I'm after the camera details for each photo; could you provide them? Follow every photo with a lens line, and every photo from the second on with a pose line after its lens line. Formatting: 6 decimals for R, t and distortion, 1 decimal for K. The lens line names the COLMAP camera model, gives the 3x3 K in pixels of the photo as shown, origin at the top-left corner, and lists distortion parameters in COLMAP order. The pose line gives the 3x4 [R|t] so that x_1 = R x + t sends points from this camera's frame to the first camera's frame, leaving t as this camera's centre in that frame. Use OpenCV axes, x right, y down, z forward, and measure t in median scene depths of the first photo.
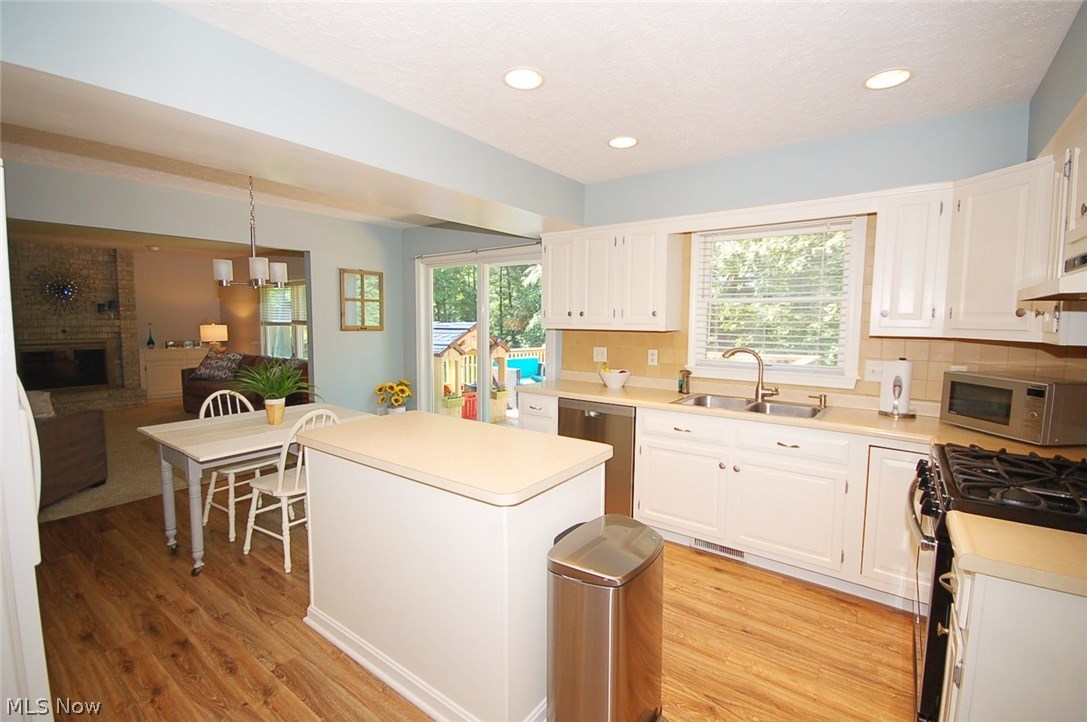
lens RADIAL K [[472.8, 0, 546.0], [0, 472.8, 358.0], [0, 0, 1]] dist [0.015584, -0.016055]
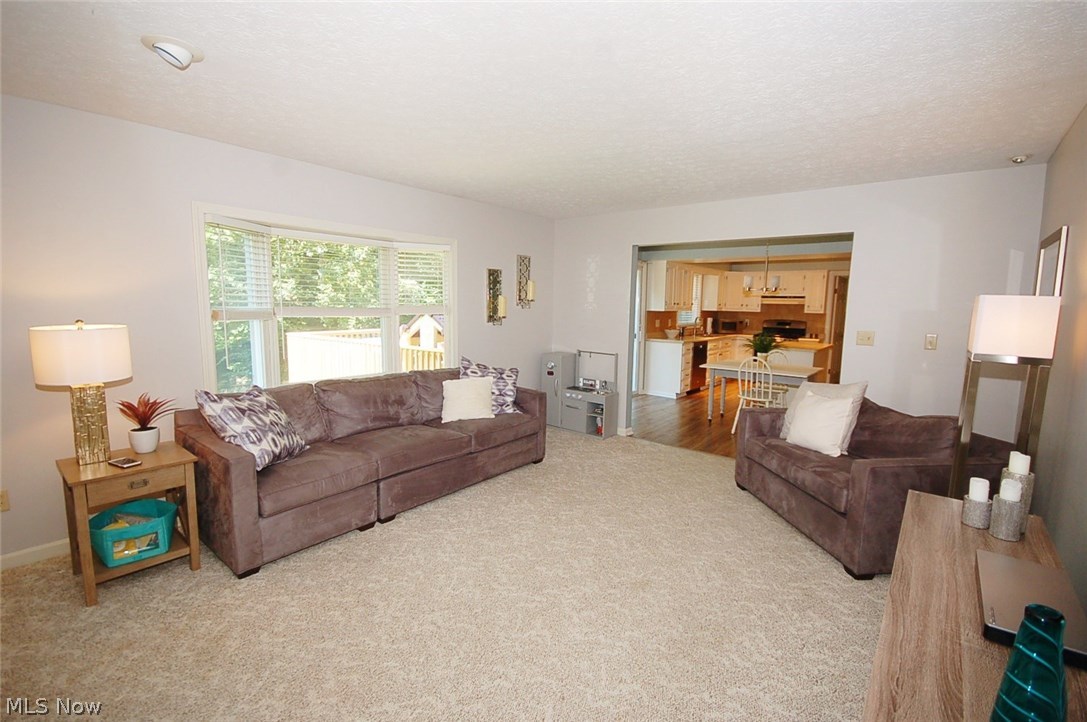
lens RADIAL K [[475.9, 0, 546.5], [0, 475.9, 357.4], [0, 0, 1]] dist [0.000887, 0.000009]
pose [[0.060668, -0.120098, 0.990907, -1.599288], [0.064377, 0.991139, 0.116185, -0.106648], [-0.996080, 0.056743, 0.067862, 1.113861]]
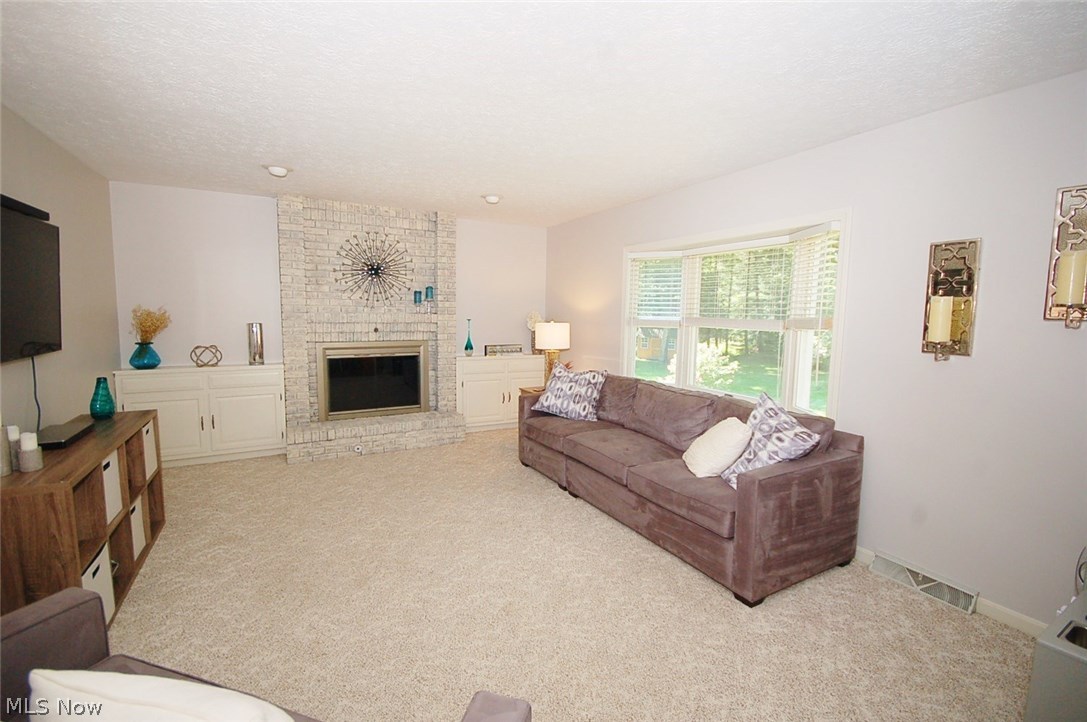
lens RADIAL K [[475.9, 0, 546.5], [0, 475.9, 357.4], [0, 0, 1]] dist [0.000887, 0.000009]
pose [[0.907133, 0.046484, -0.418268, -0.708599], [-0.042366, 0.998919, 0.019133, -0.057437], [0.418706, 0.000364, 0.908122, 0.666171]]
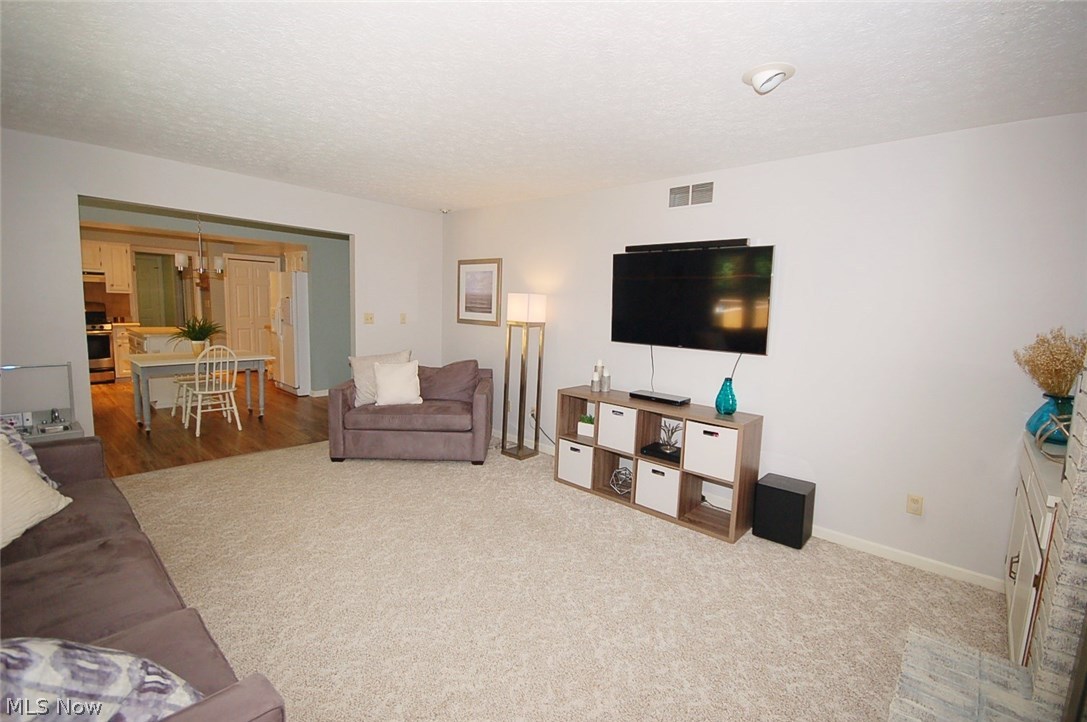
lens RADIAL K [[475.9, 0, 546.5], [0, 475.9, 357.4], [0, 0, 1]] dist [0.000887, 0.000009]
pose [[-0.994359, -0.055290, 0.090515, -1.258174], [-0.036908, 0.980421, 0.193423, -0.144037], [-0.099437, 0.188992, -0.976931, 1.635504]]
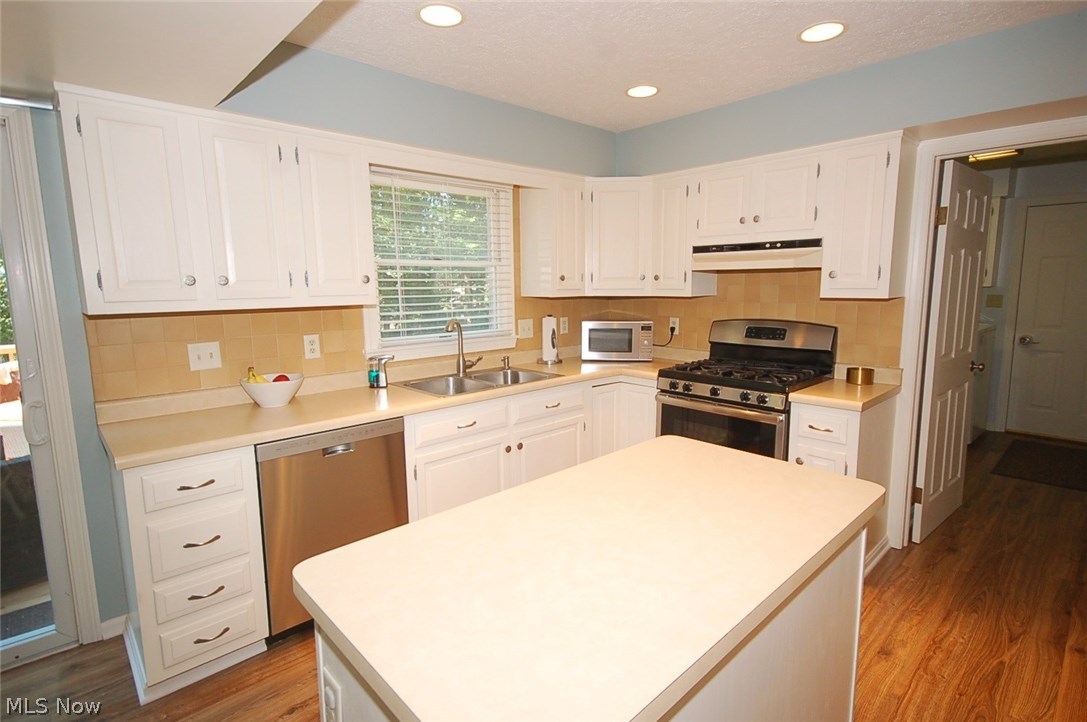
lens RADIAL K [[542.4, 0, 545.7], [0, 542.4, 356.5], [0, 0, 1]] dist [0.024559, -0.017149]
pose [[0.185887, -0.142470, 0.972187, -0.342908], [0.095584, 0.987361, 0.126417, -0.040075], [-0.977911, 0.069426, 0.197156, 0.418441]]
